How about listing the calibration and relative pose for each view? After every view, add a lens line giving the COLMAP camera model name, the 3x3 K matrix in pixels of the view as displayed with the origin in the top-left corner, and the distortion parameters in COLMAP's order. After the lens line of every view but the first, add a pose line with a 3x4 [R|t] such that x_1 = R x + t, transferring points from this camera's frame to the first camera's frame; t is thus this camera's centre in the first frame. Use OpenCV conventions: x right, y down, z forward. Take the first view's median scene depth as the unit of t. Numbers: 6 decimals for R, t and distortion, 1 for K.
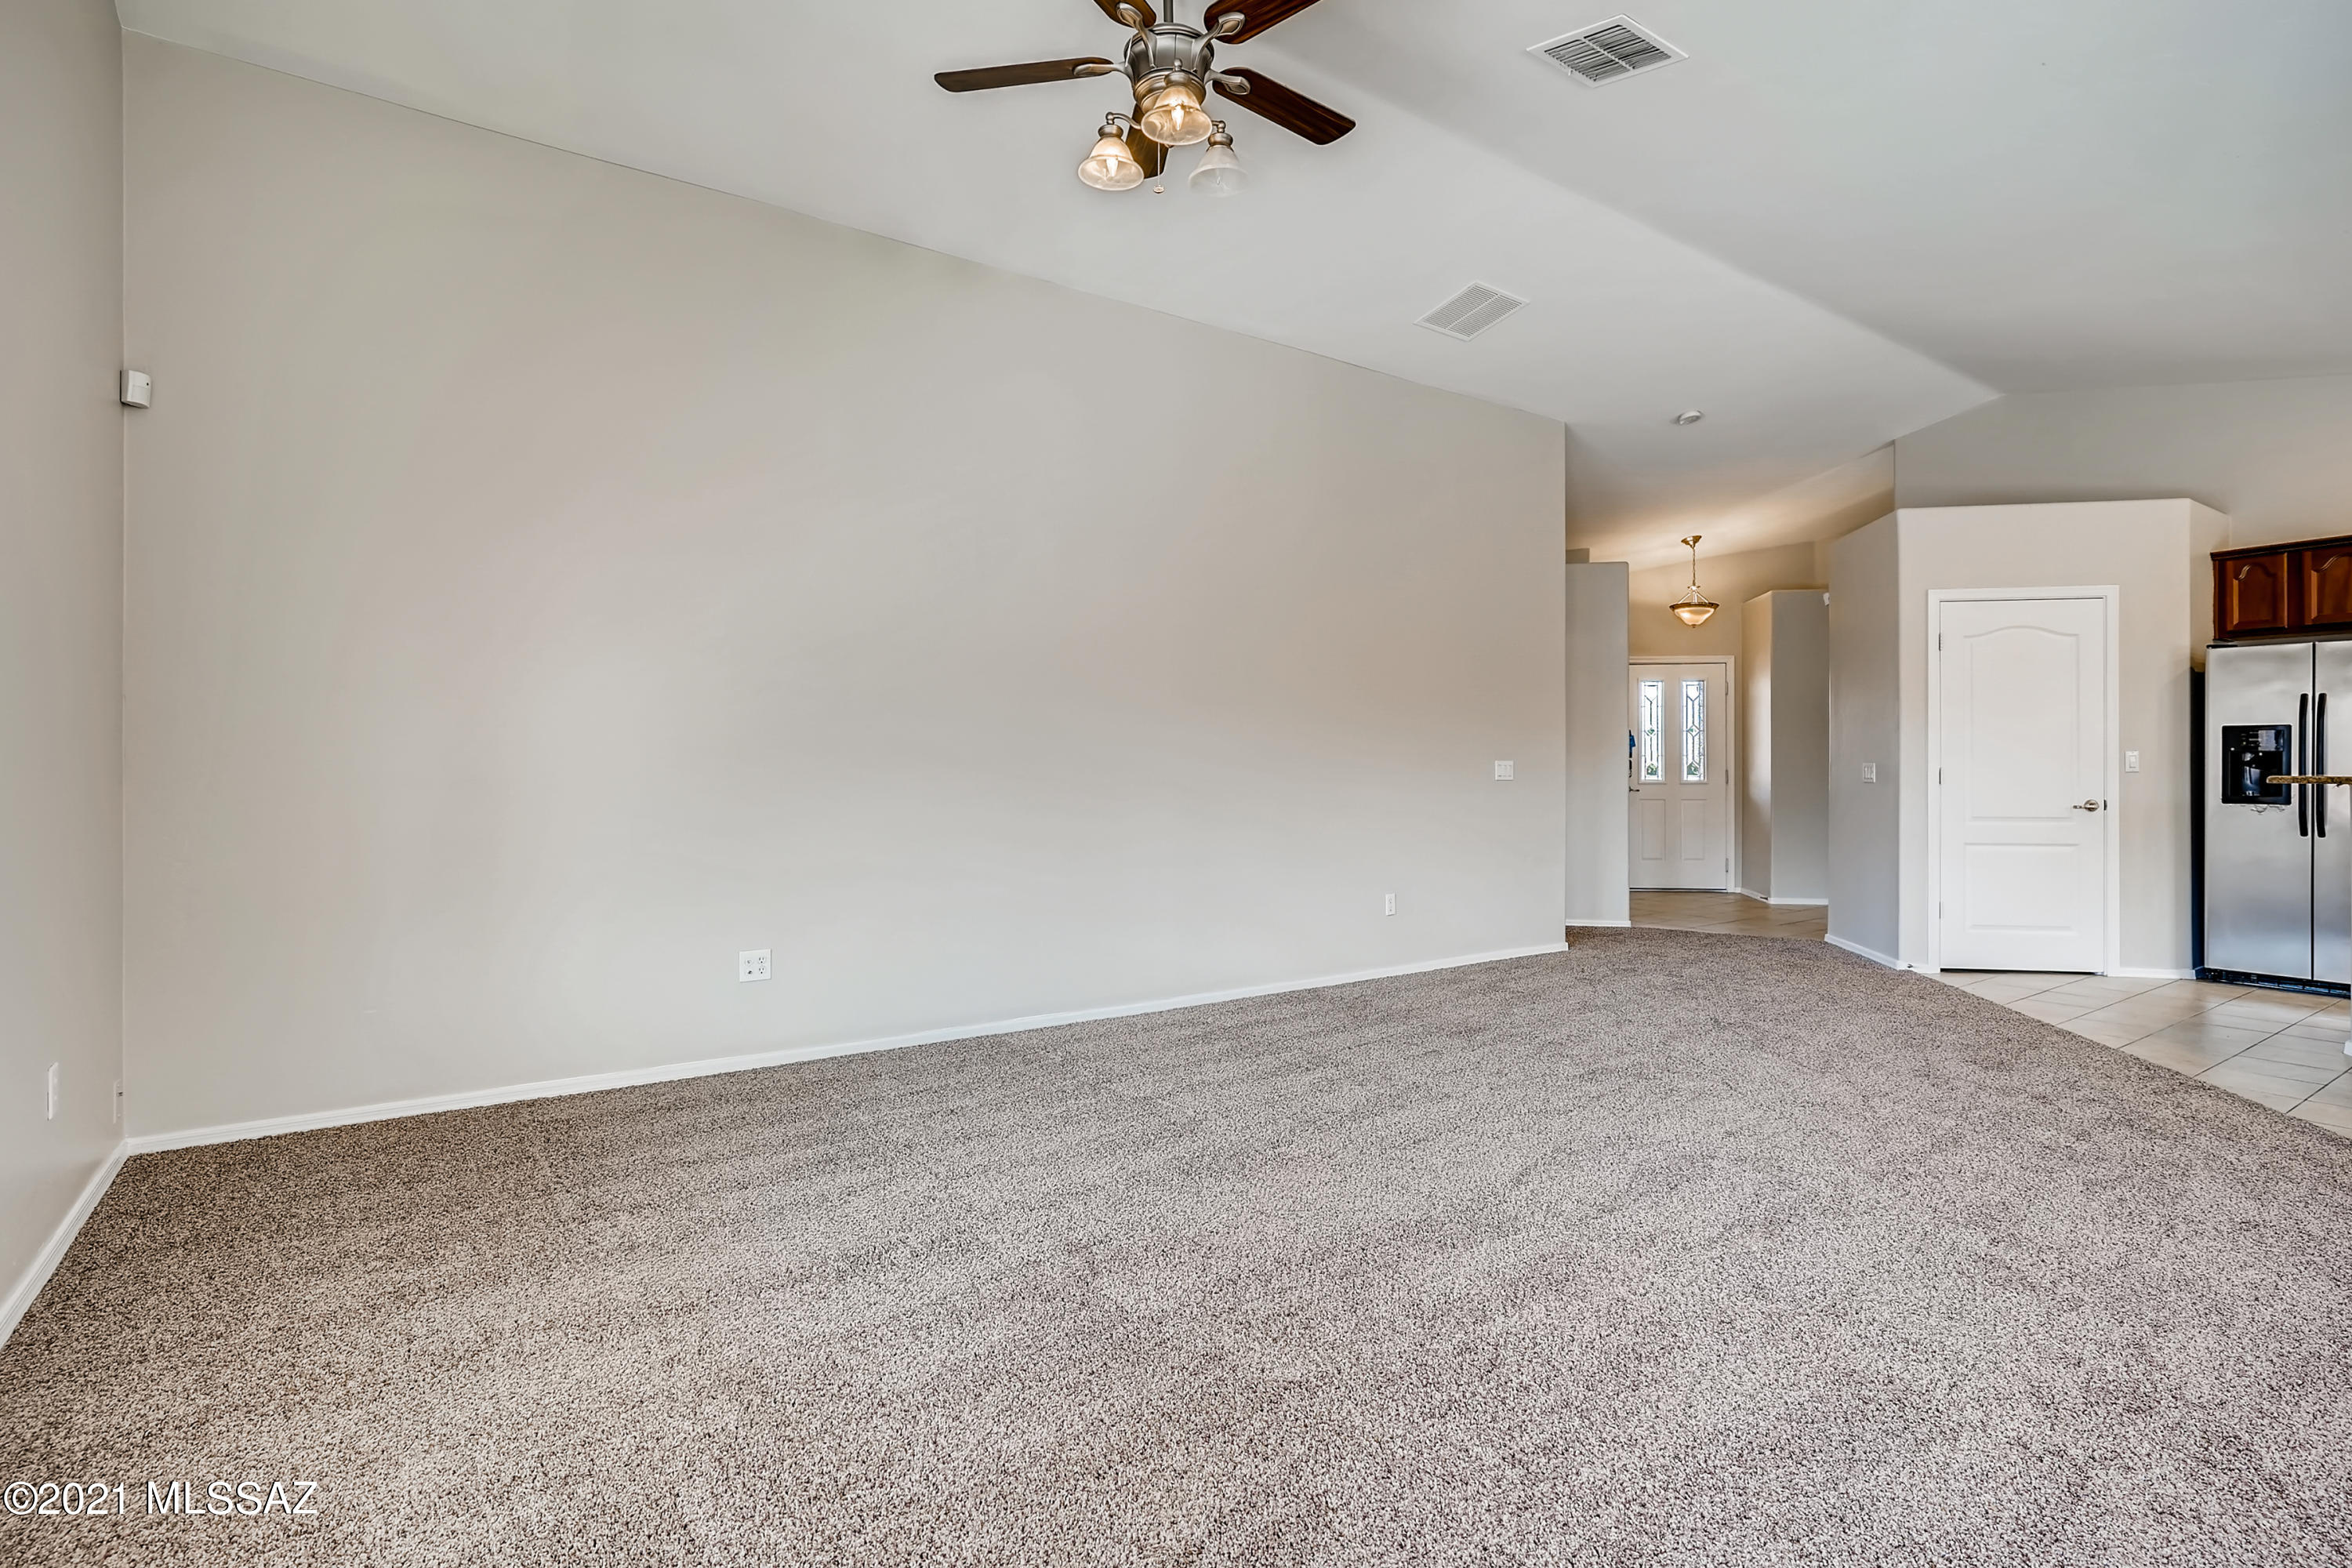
lens RADIAL K [[1162.0, 0, 1170.1], [0, 1162.0, 767.7], [0, 0, 1]] dist [-0.034532, 0.018417]
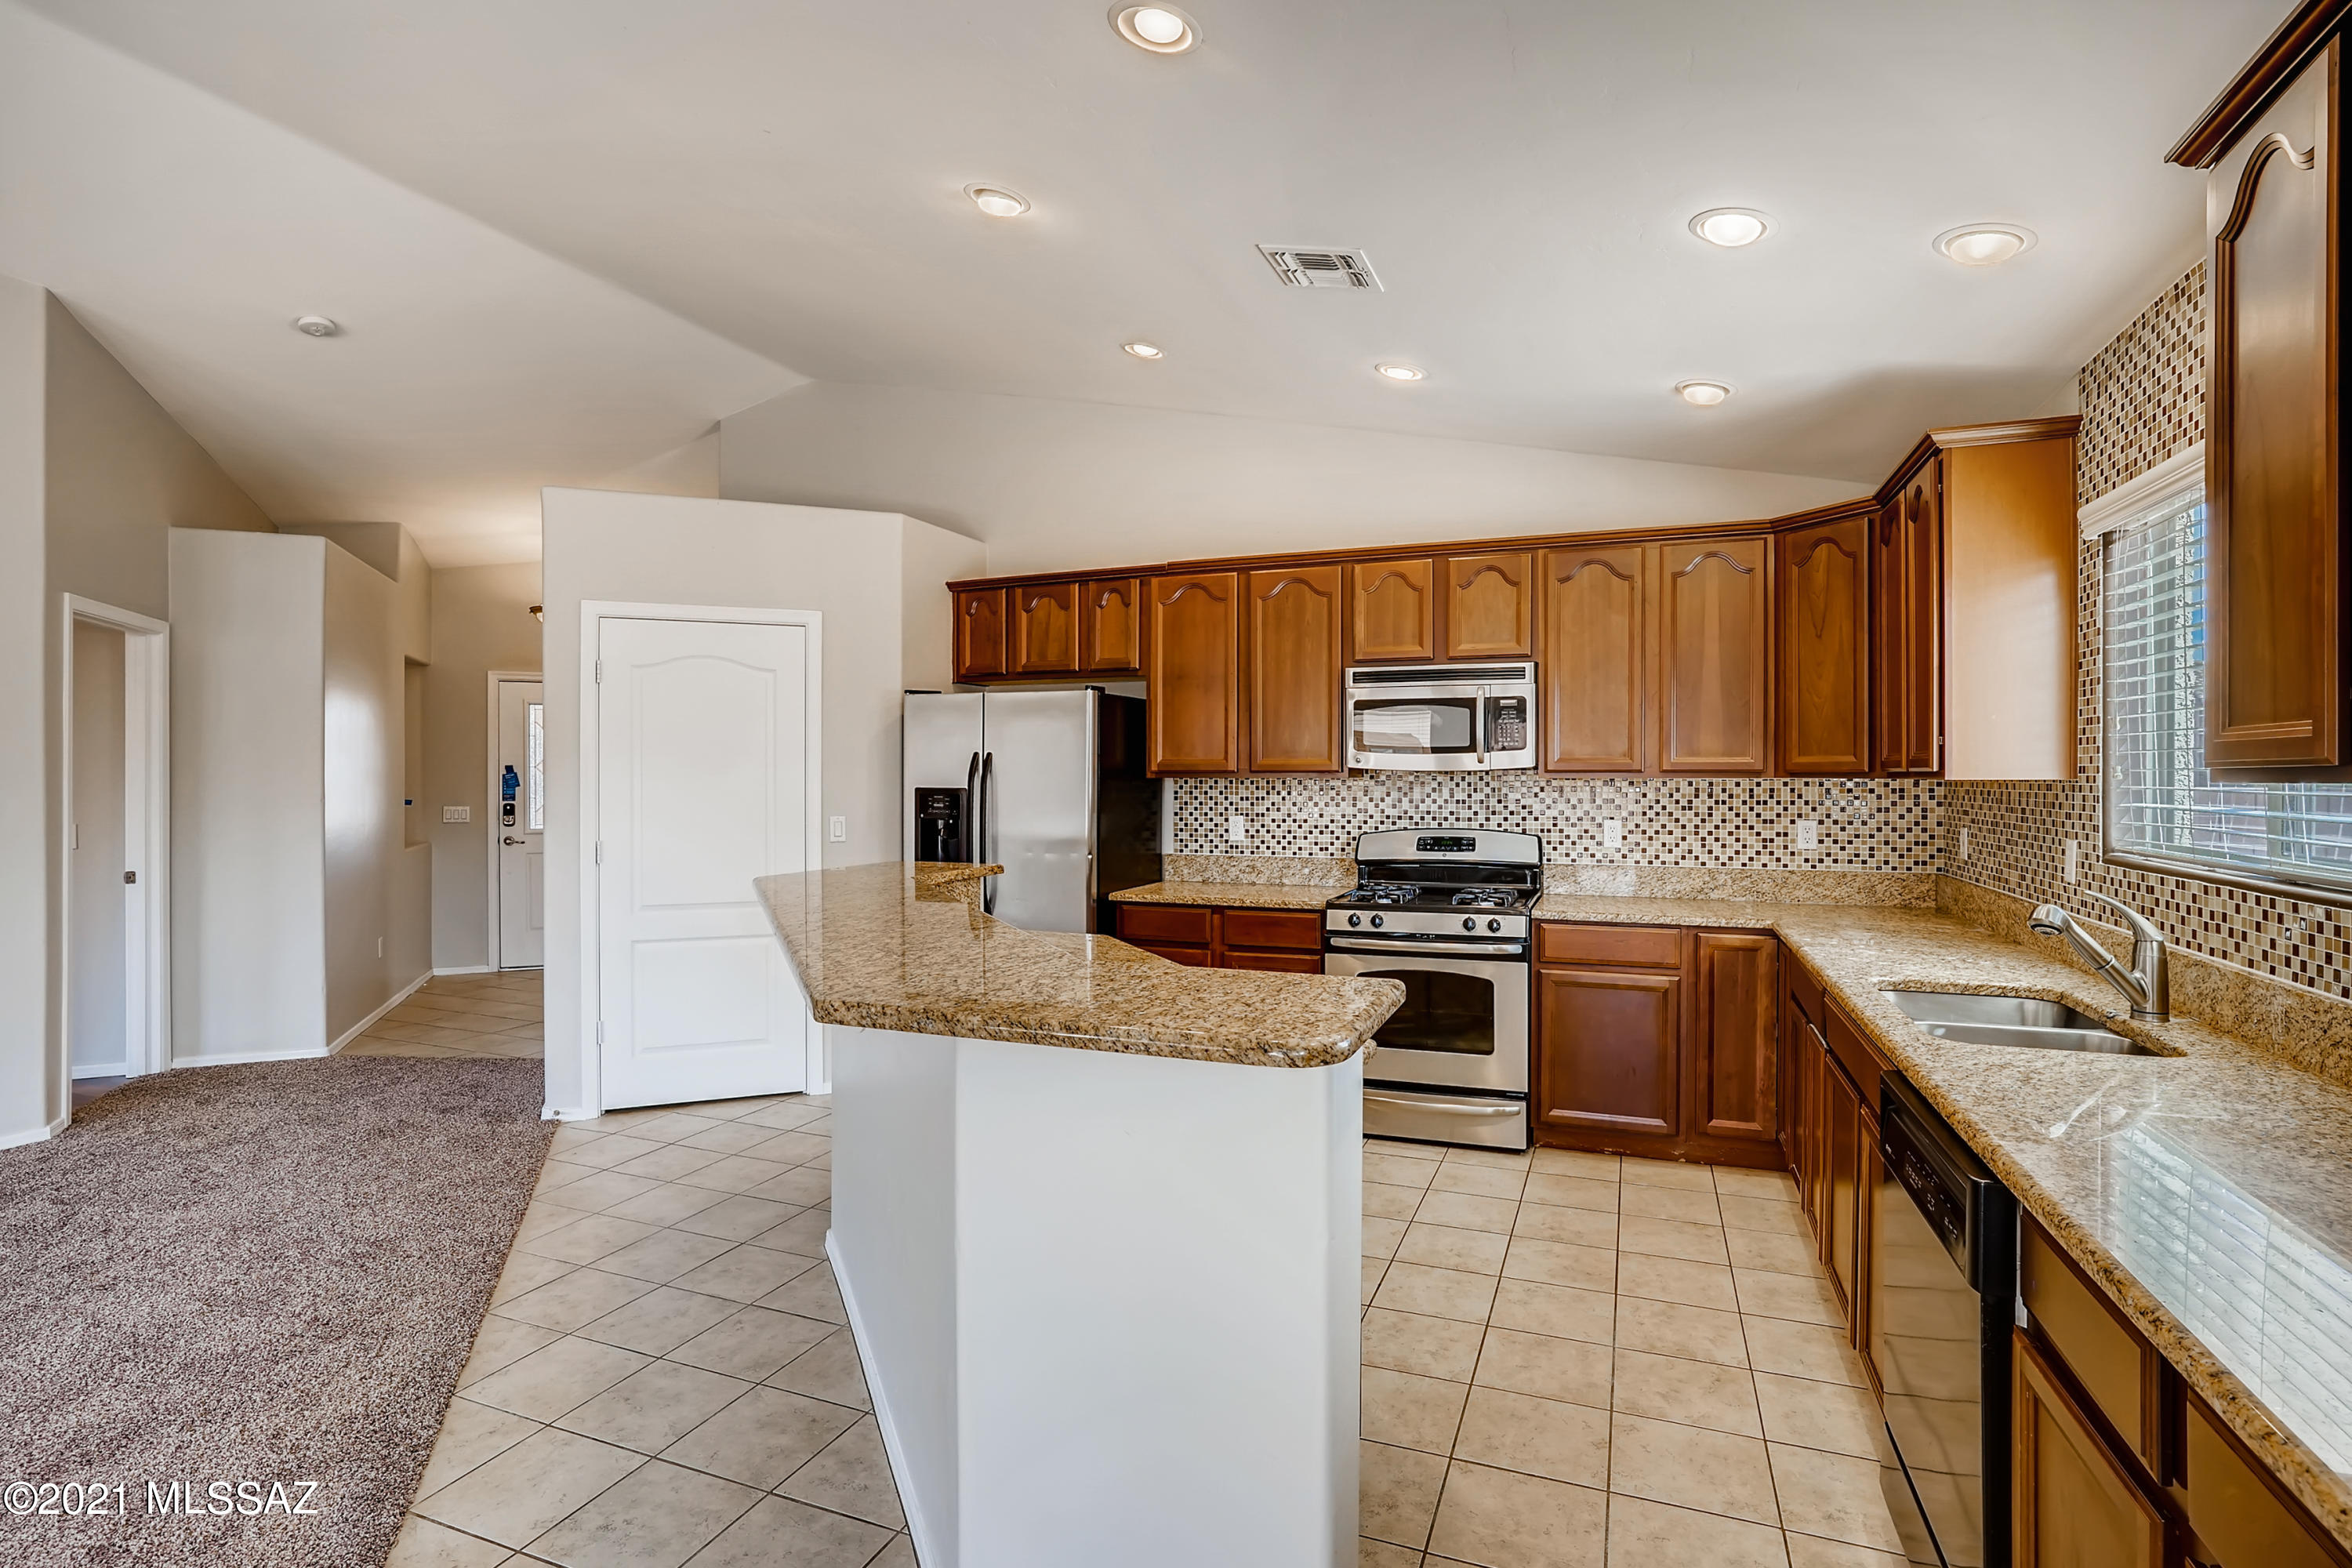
lens RADIAL K [[1162.0, 0, 1182.0], [0, 1162.0, 775.4], [0, 0, 1]] dist [-0.034532, 0.018417]
pose [[0.838650, 0.000619, 0.544670, 0.602397], [-0.000320, 1.000000, -0.000643, -0.043383], [-0.544670, 0.000364, 0.838650, 0.176929]]
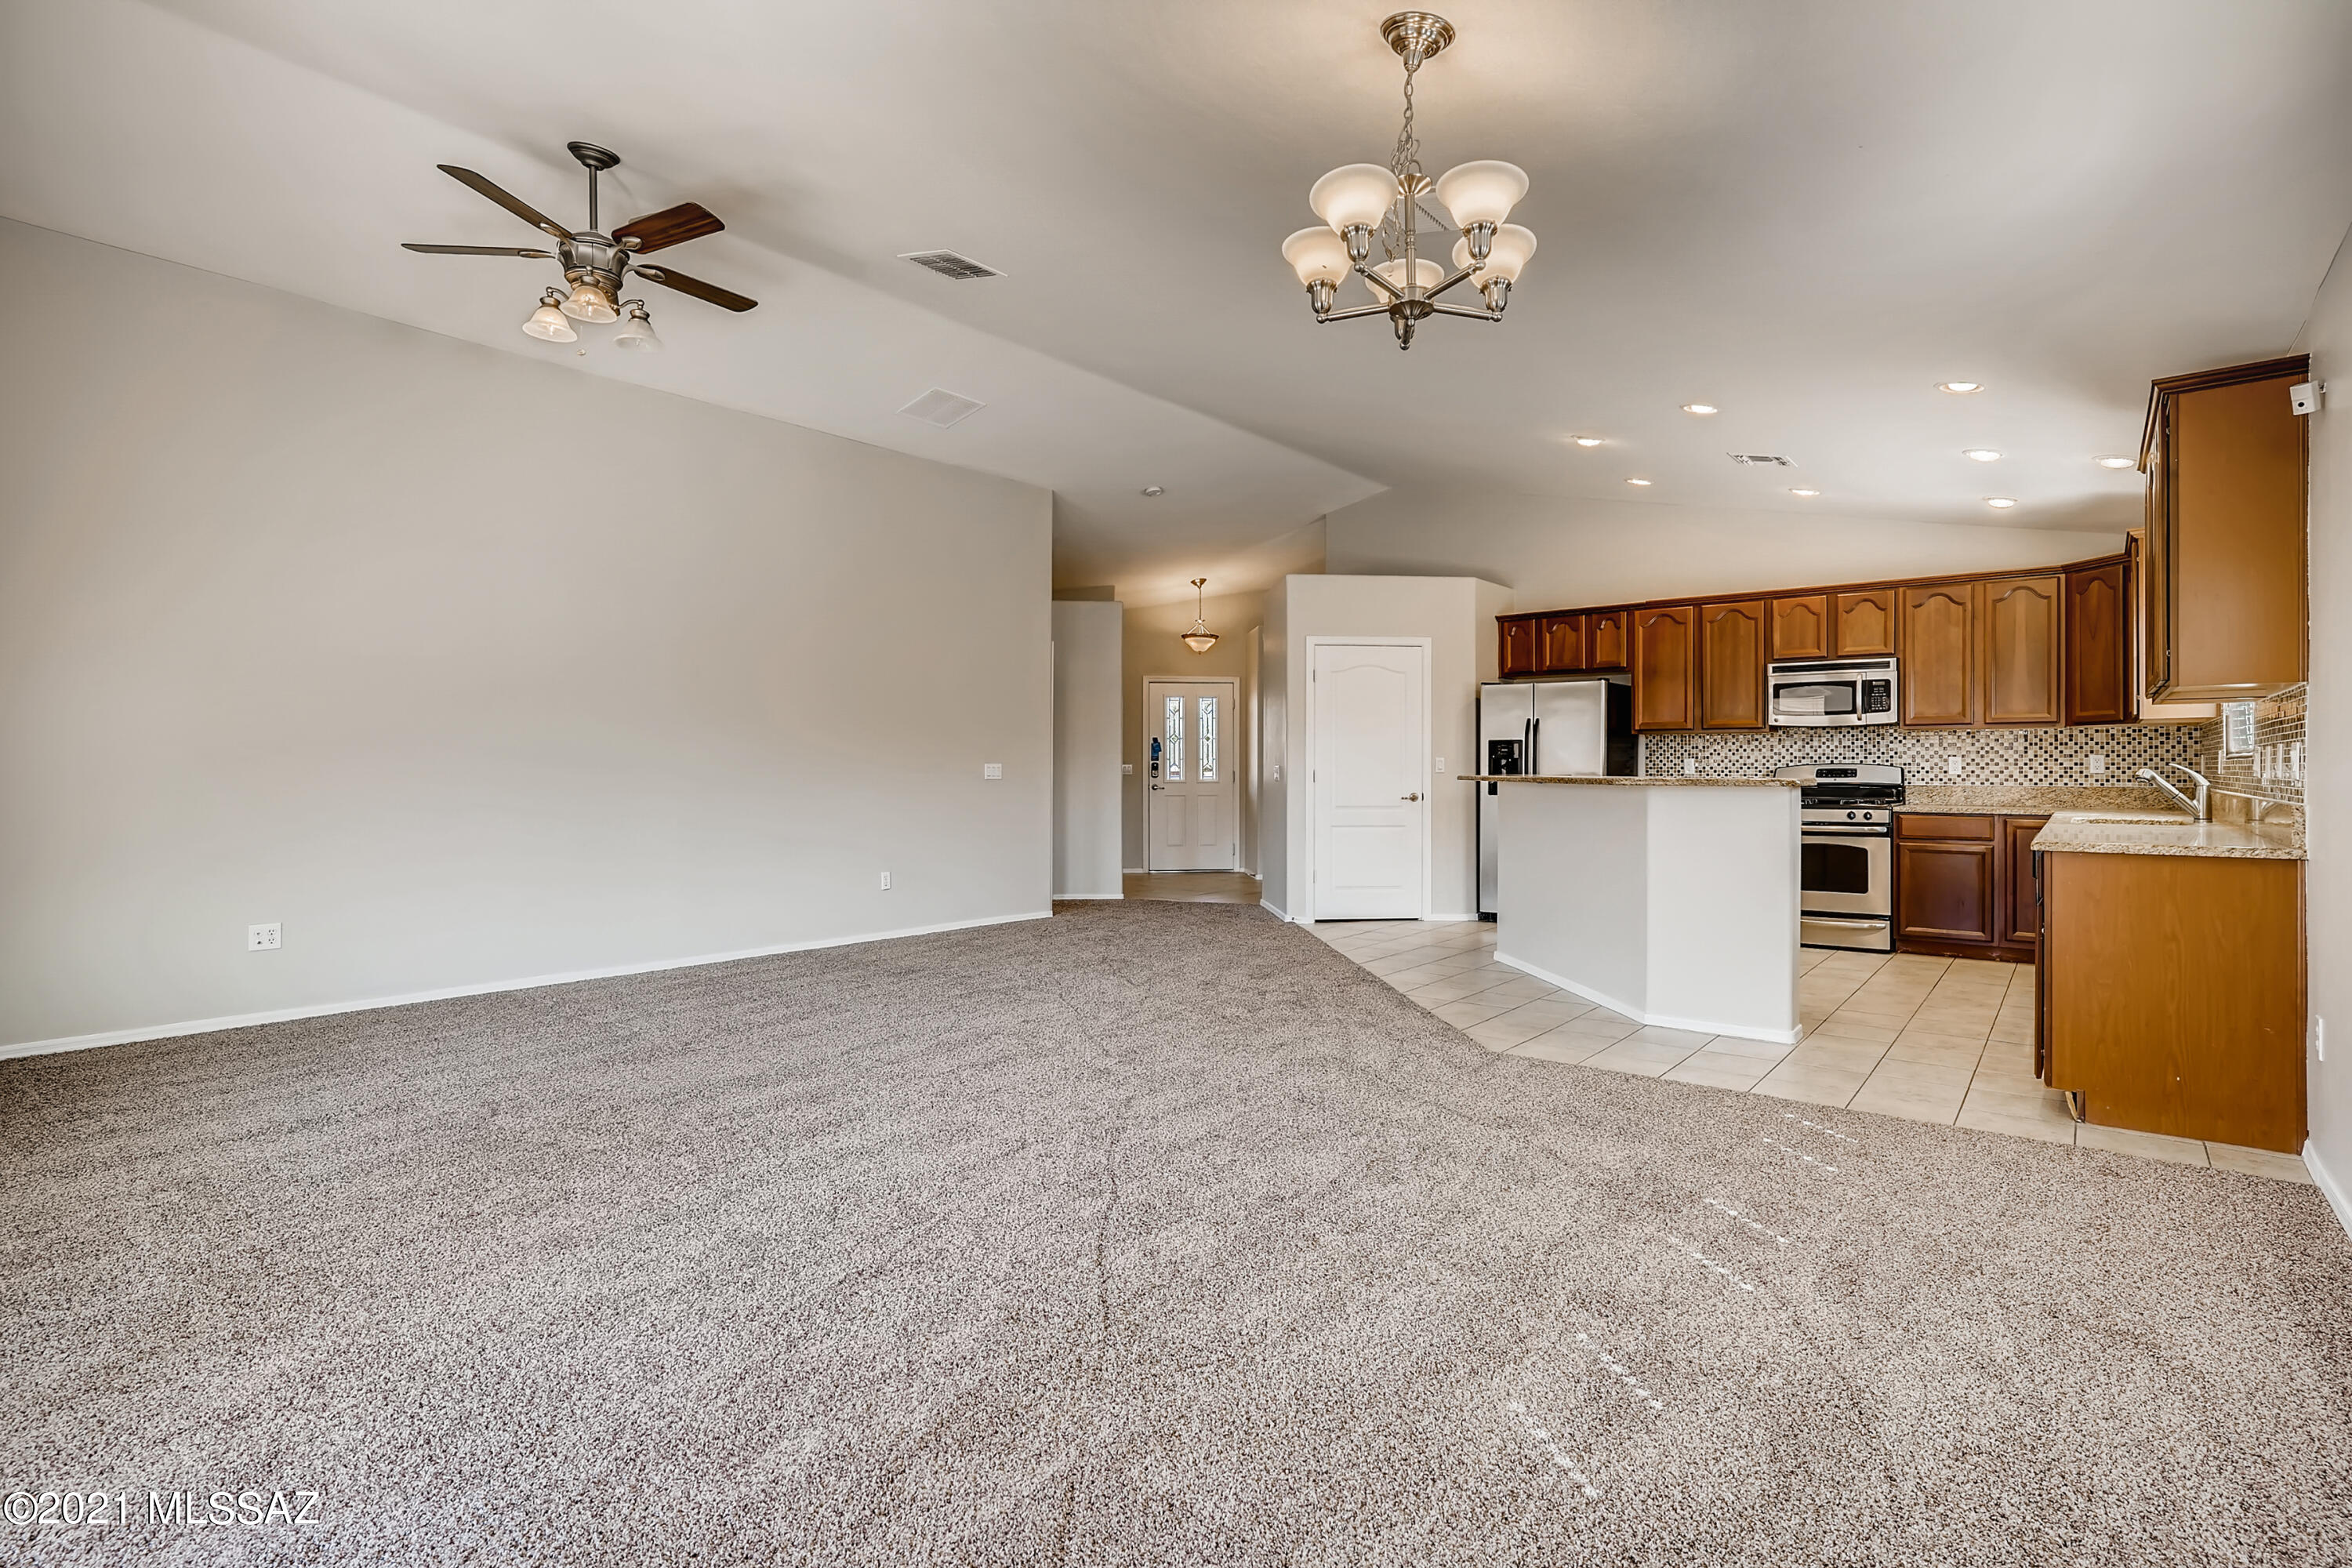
lens RADIAL K [[1162.0, 0, 1175.7], [0, 1162.0, 760.6], [0, 0, 1]] dist [-0.034532, 0.018417]
pose [[0.962862, 0.003169, 0.269974, 0.156647], [-0.001229, 0.999972, -0.007354, -0.000170], [-0.269990, 0.006749, 0.962840, -0.266677]]
